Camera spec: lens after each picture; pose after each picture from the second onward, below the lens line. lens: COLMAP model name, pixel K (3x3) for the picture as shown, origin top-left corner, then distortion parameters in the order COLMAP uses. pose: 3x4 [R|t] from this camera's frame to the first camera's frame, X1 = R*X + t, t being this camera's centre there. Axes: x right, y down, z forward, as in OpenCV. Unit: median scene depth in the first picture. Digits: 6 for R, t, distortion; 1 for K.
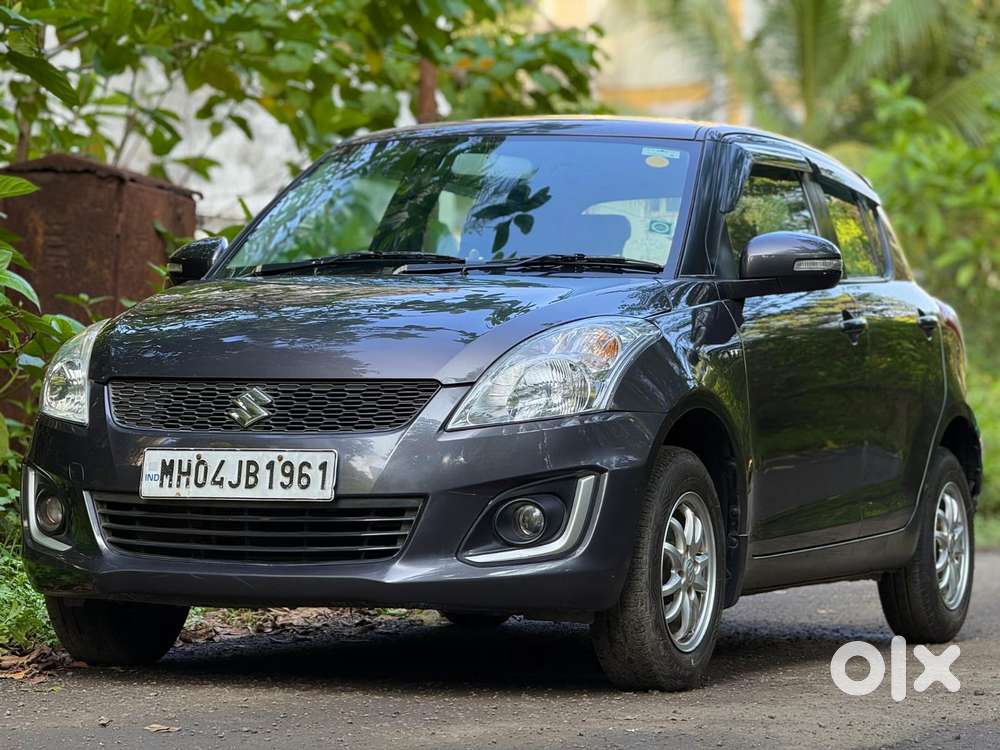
lens RADIAL K [[3618.1, 0, 500.0], [0, 3618.1, 375.0], [0, 0, 1]] dist [0.103302, 1.472936]
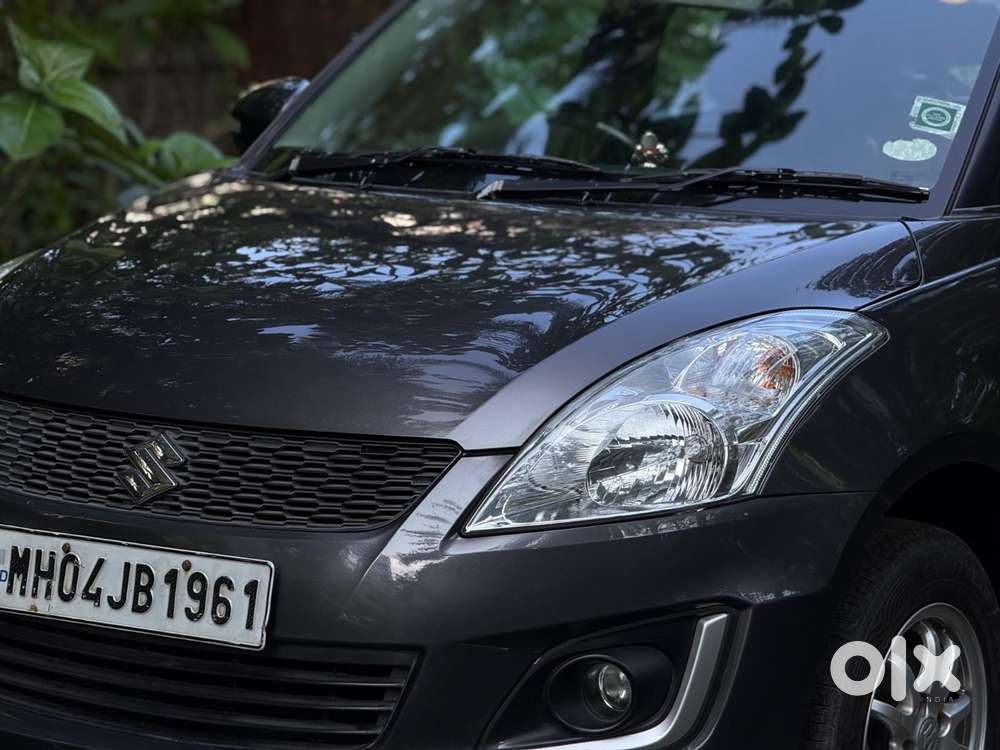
lens RADIAL K [[3618.1, 0, 500.0], [0, 3618.1, 375.0], [0, 0, 1]] dist [0.103302, 1.472936]
pose [[0.982618, 0.036505, -0.182015, 0.093661], [-0.013382, 0.991853, 0.126684, -0.081846], [0.185157, -0.122046, 0.975101, 0.438900]]
